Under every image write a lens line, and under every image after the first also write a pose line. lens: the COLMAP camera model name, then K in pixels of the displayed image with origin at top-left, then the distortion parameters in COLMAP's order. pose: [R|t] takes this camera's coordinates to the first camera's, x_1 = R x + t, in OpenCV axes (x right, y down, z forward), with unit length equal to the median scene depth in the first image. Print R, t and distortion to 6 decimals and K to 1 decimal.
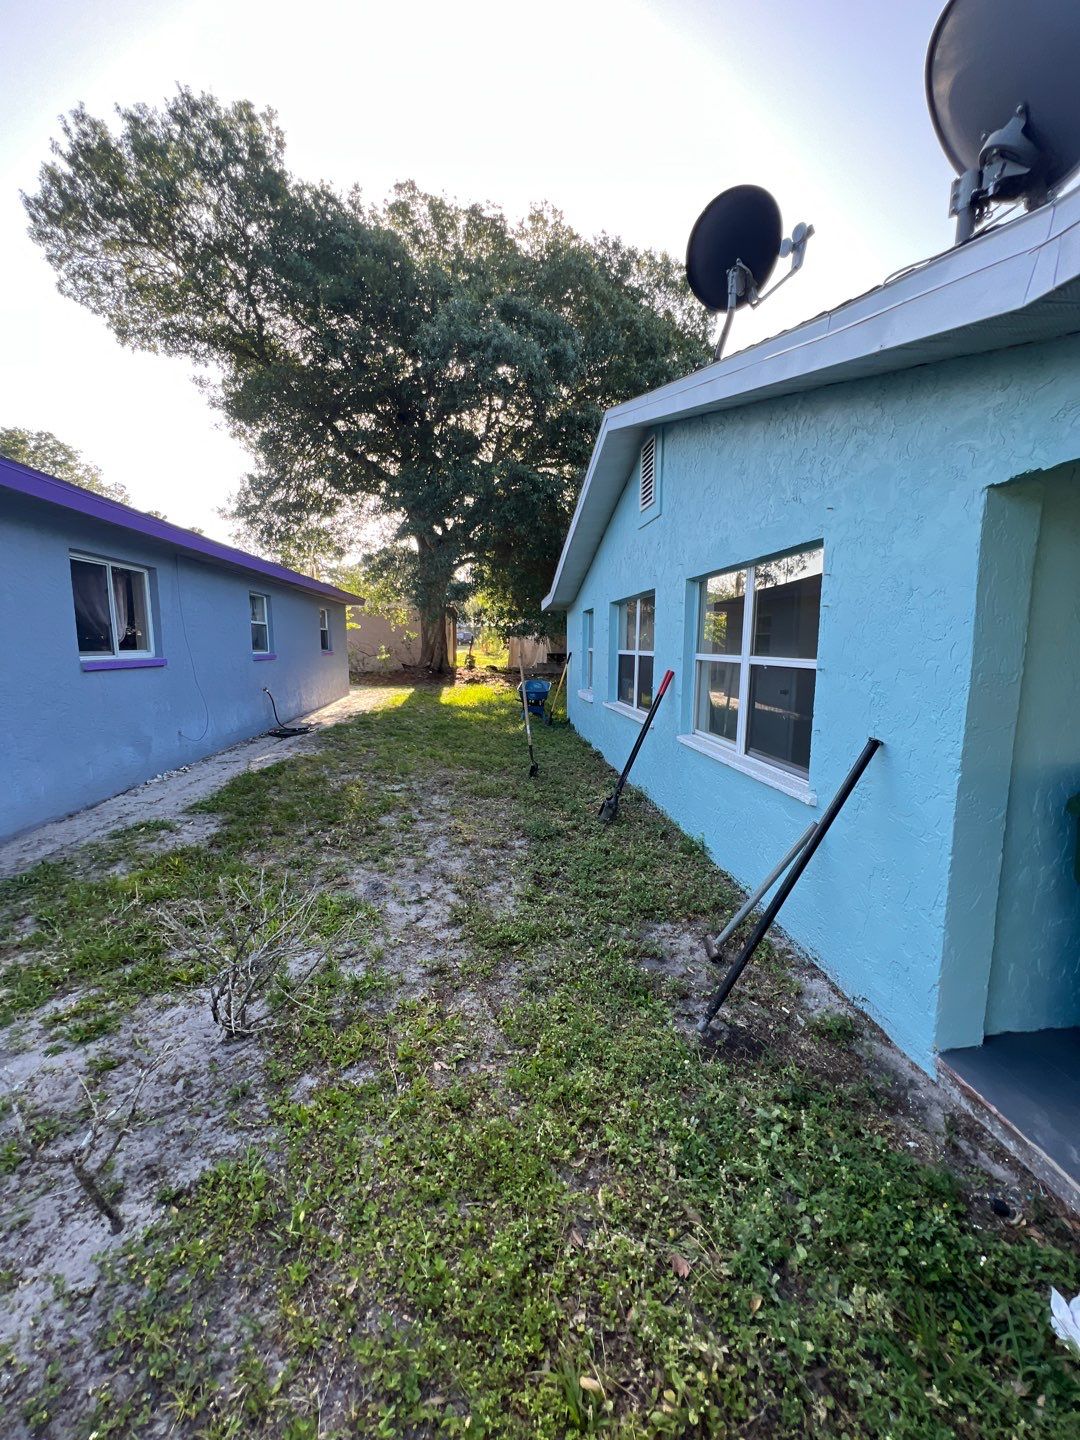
lens RADIAL K [[571.6, 0, 541.9], [0, 571.6, 724.2], [0, 0, 1]] dist [-0.001351, -0.000293]
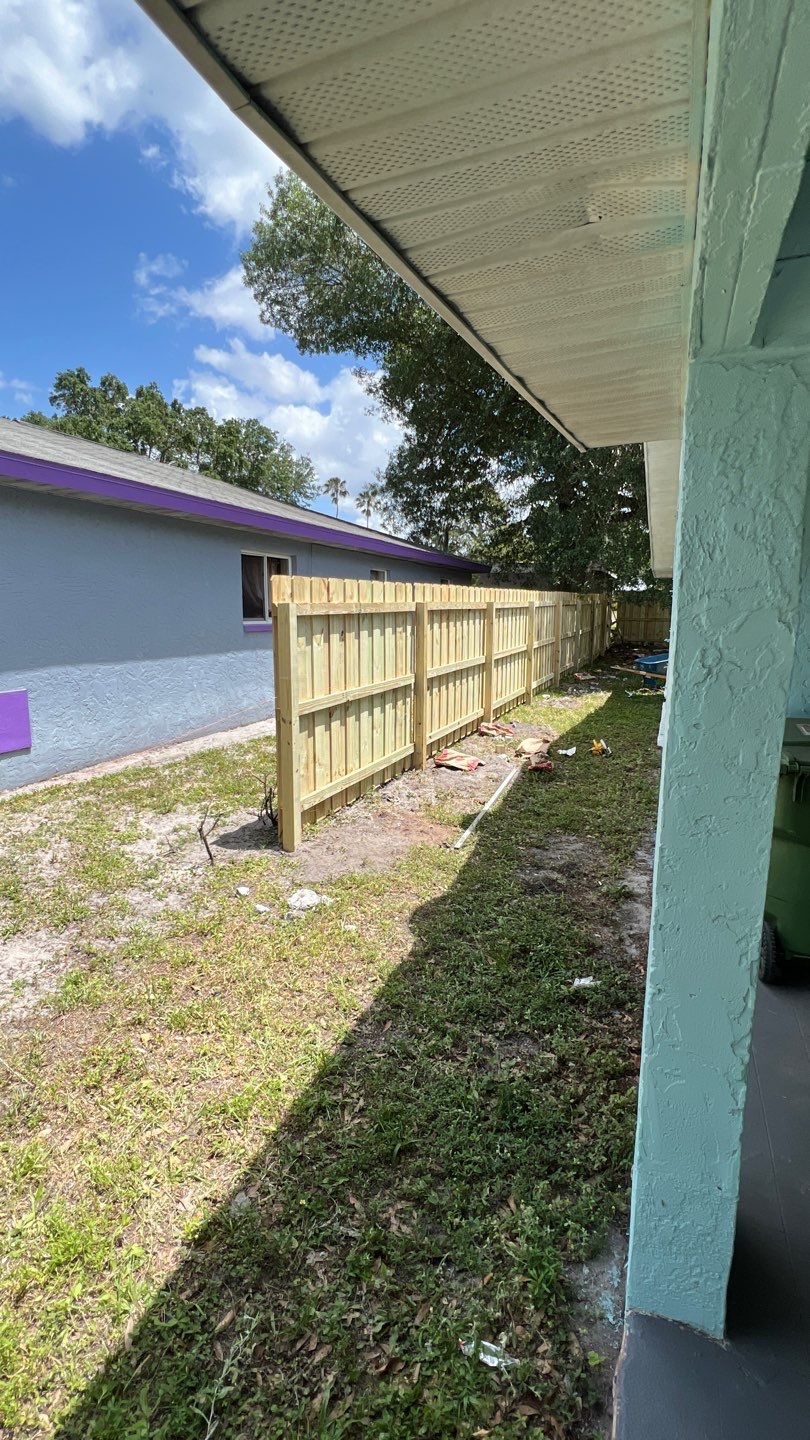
lens RADIAL K [[681.2, 0, 404.4], [0, 681.2, 726.6], [0, 0, 1]] dist [0.001188, 0.000322]
pose [[0.884284, 0.085363, -0.459082, 0.343528], [-0.072020, 0.996317, 0.046532, 0.035231], [0.461363, -0.008085, 0.887175, -0.324219]]
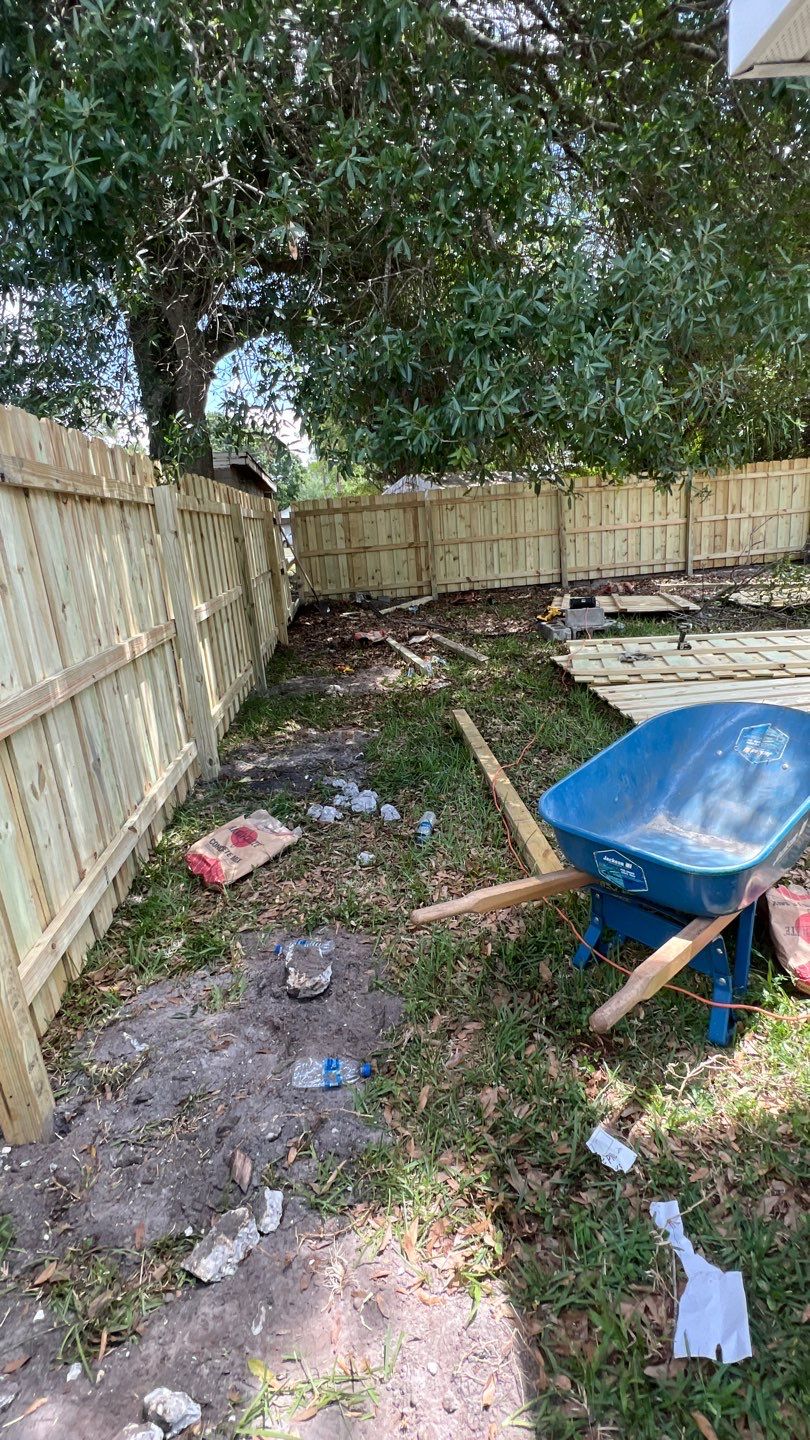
lens RADIAL K [[681.2, 0, 404.4], [0, 681.2, 726.6], [0, 0, 1]] dist [0.001188, 0.000322]
pose [[0.996328, -0.079542, -0.031692, -0.102860], [0.083013, 0.988042, 0.129928, -0.232053], [0.020978, -0.132082, 0.991017, 1.760324]]
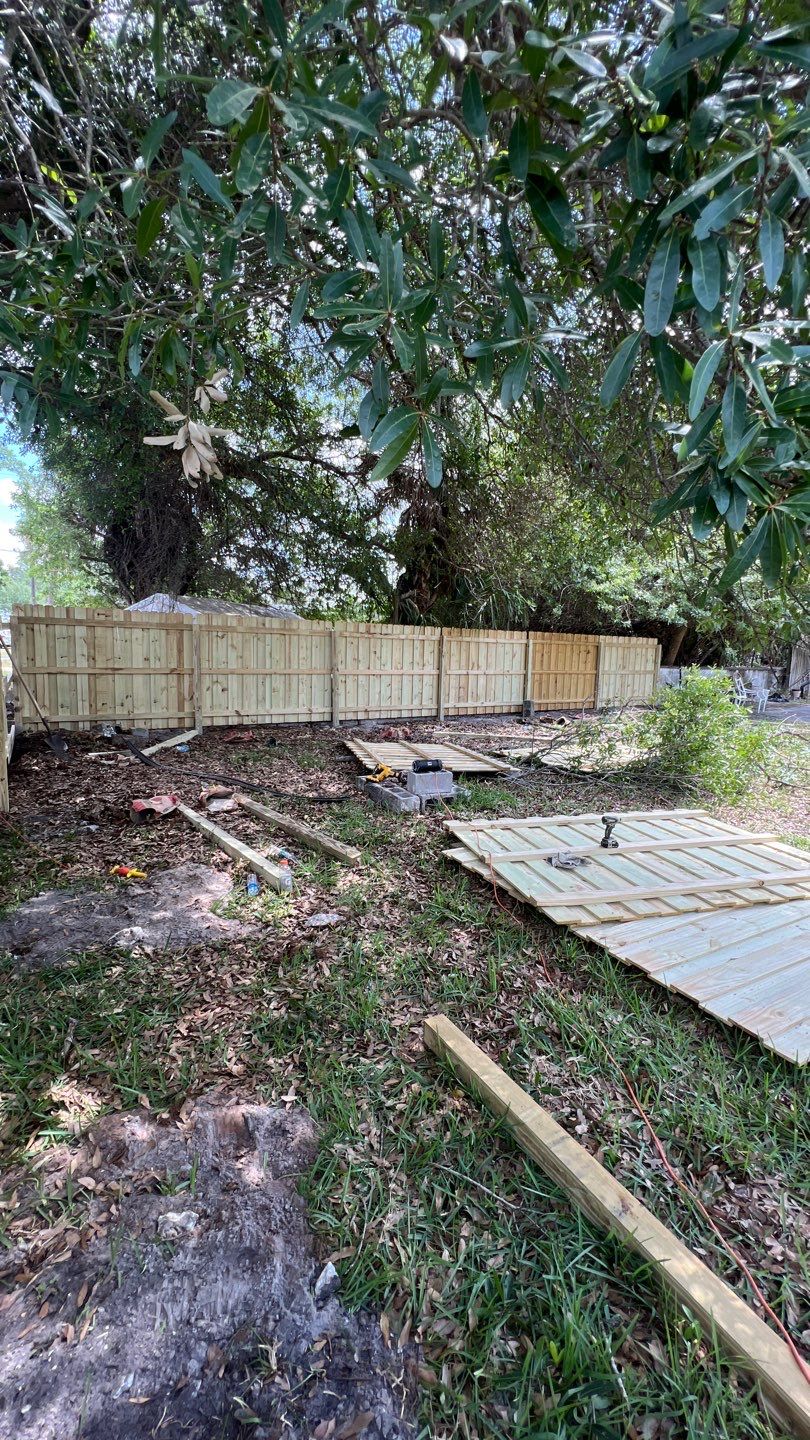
lens RADIAL K [[576.1, 0, 406.9], [0, 576.1, 727.1], [0, 0, 1]] dist [0.002514, 0.000266]
pose [[0.892278, -0.036244, 0.450030, -0.252455], [0.040423, 0.999183, 0.000323, -0.339272], [-0.449674, 0.017904, 0.893013, 2.271495]]
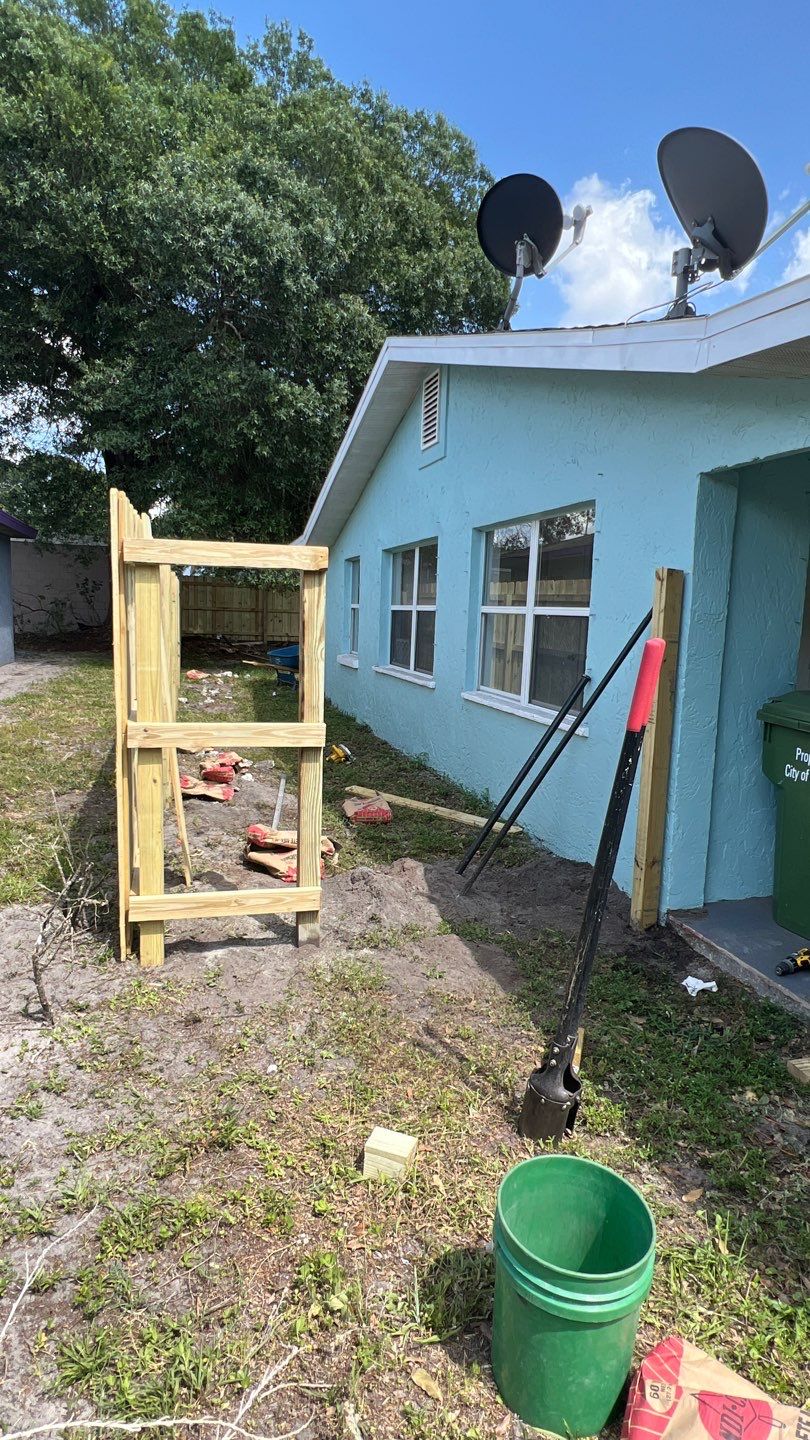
lens RADIAL K [[802.0, 0, 405.6], [0, 802.0, 726.4], [0, 0, 1]] dist [-0.003973, 0.002428]
pose [[0.983043, 0.006613, 0.183257, -0.084168], [-0.007581, 0.999961, 0.004582, 0.060827], [-0.183220, -0.005893, 0.983054, -0.251181]]
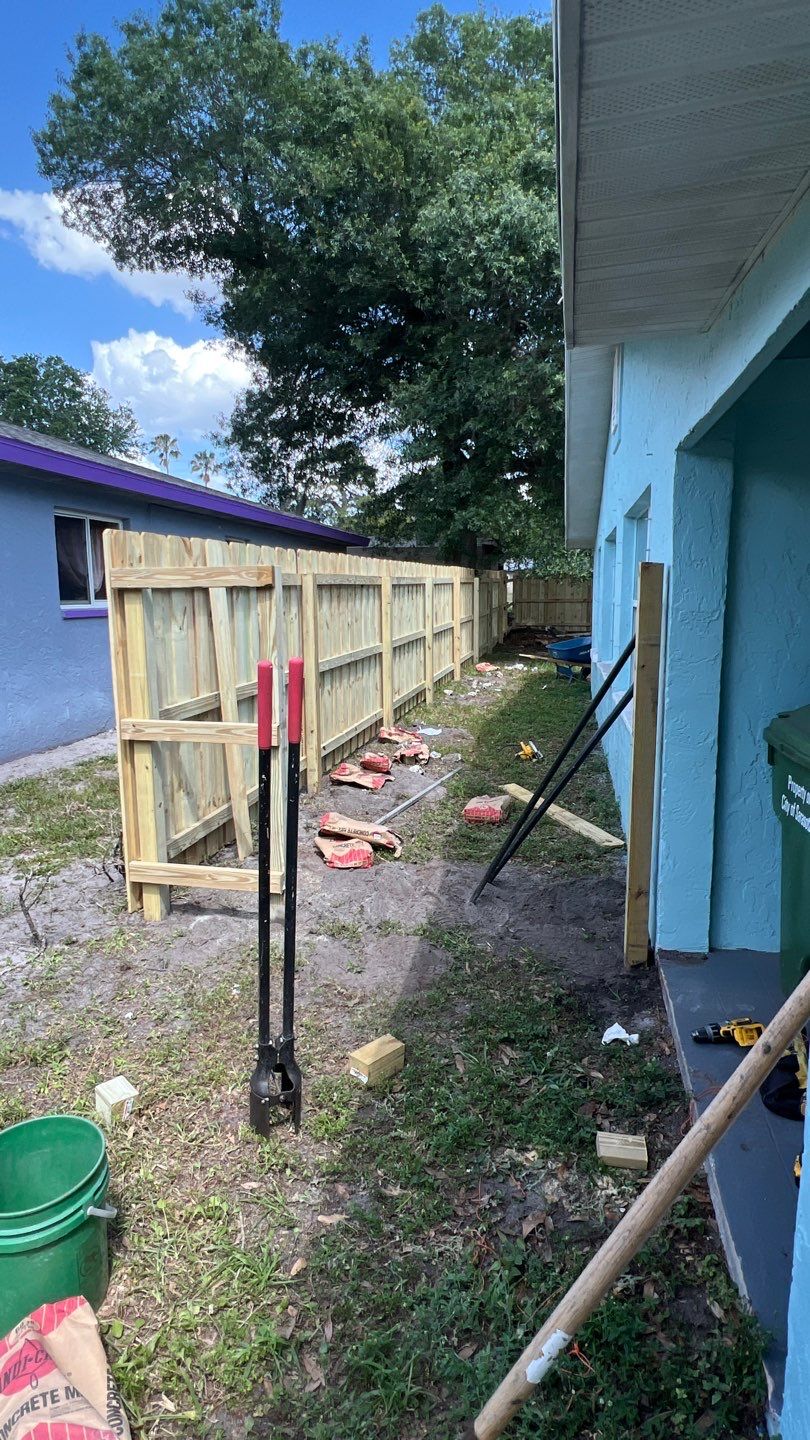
lens RADIAL K [[802.0, 0, 405.6], [0, 802.0, 726.4], [0, 0, 1]] dist [-0.003973, 0.002428]
pose [[0.954972, 0.042645, -0.293615, 0.255788], [-0.035280, 0.998917, 0.030335, 0.039708], [0.294590, -0.018610, 0.955442, -0.249546]]
